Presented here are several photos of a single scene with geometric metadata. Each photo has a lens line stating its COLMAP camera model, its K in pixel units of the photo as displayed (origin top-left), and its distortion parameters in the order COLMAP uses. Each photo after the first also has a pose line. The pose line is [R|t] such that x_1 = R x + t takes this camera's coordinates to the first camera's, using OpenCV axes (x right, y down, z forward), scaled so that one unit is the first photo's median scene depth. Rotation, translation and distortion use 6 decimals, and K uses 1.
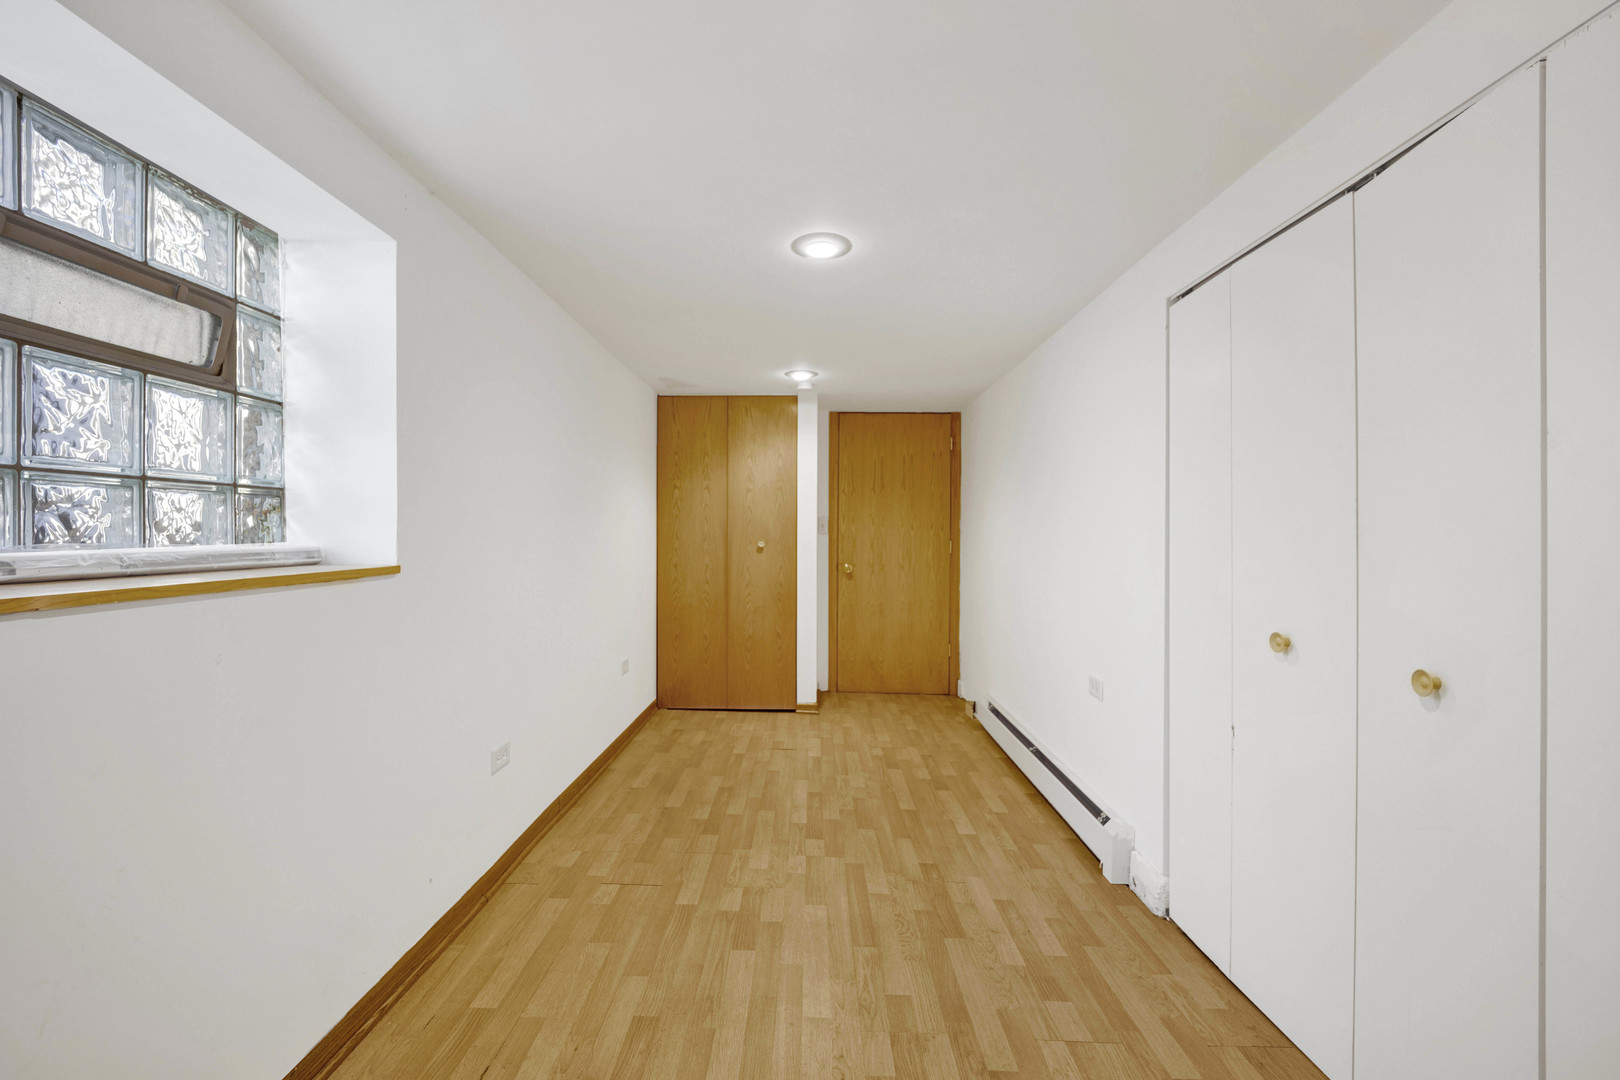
lens RADIAL K [[671.0, 0, 807.0], [0, 671.0, 531.0], [0, 0, 1]] dist [-0.021140, -0.000740]
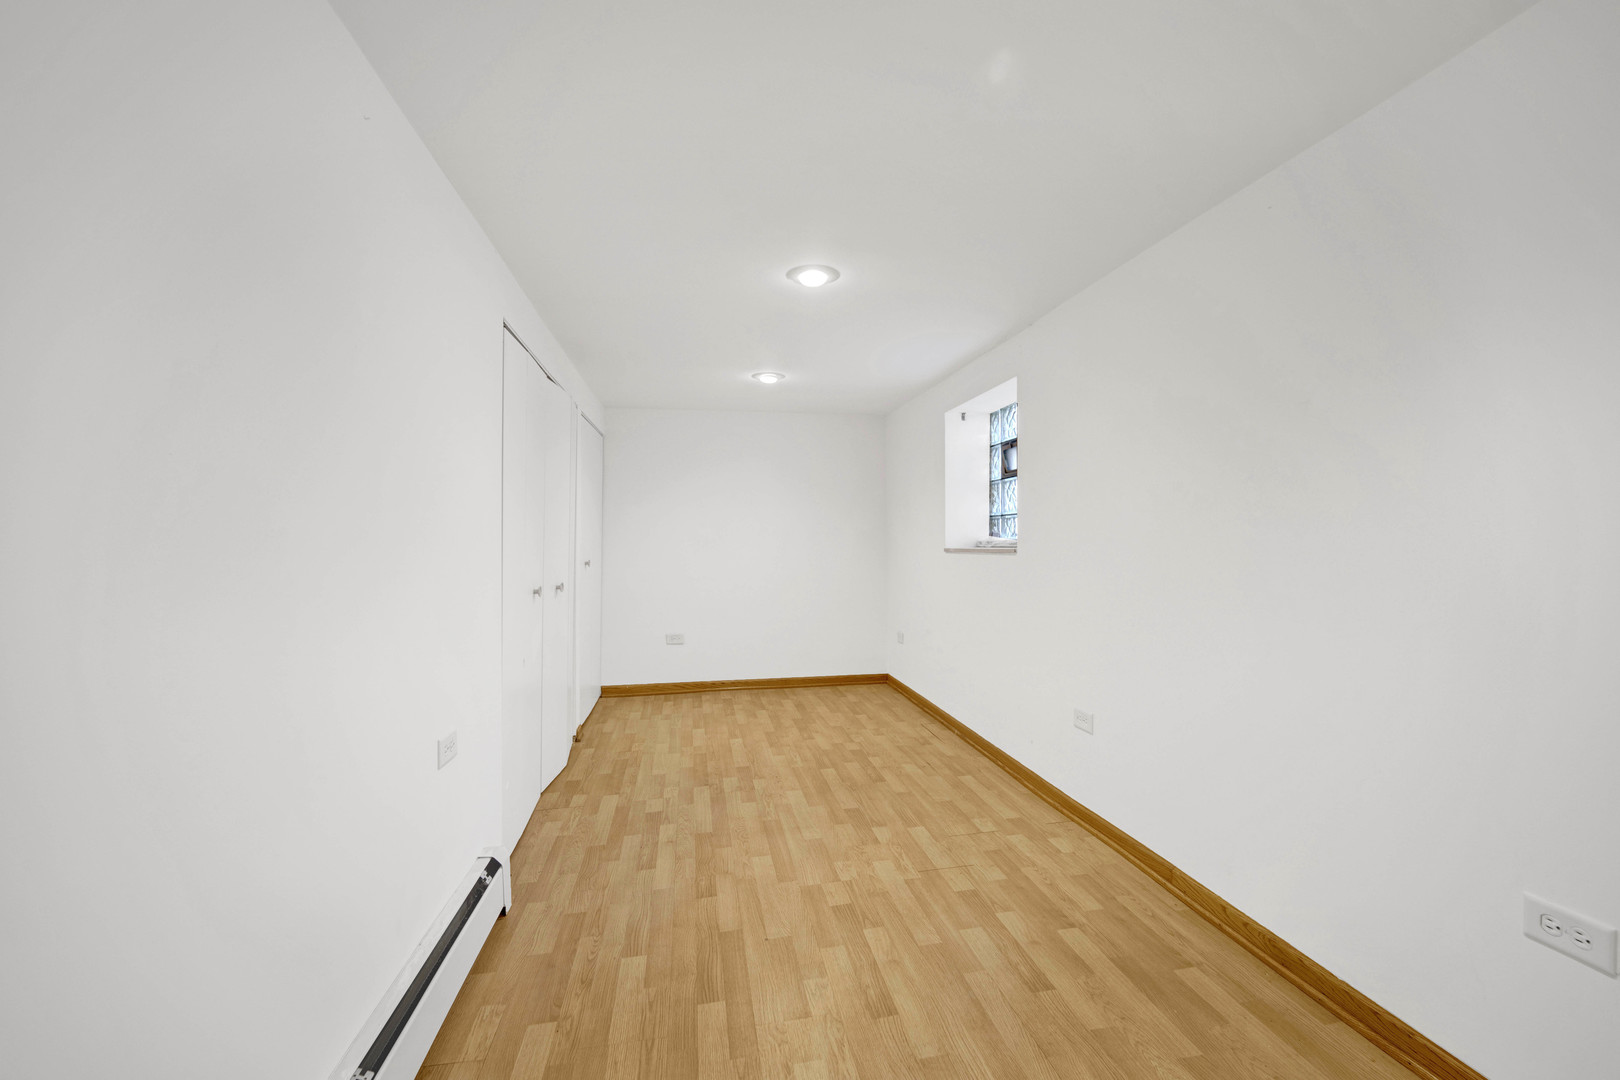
lens RADIAL K [[671.0, 0, 807.0], [0, 671.0, 531.0], [0, 0, 1]] dist [-0.021140, -0.000740]
pose [[-0.984208, -0.002196, -0.177001, 0.227583], [0.001729, 0.999756, -0.022020, 0.032533], [0.177006, -0.021978, -0.983964, 2.091249]]
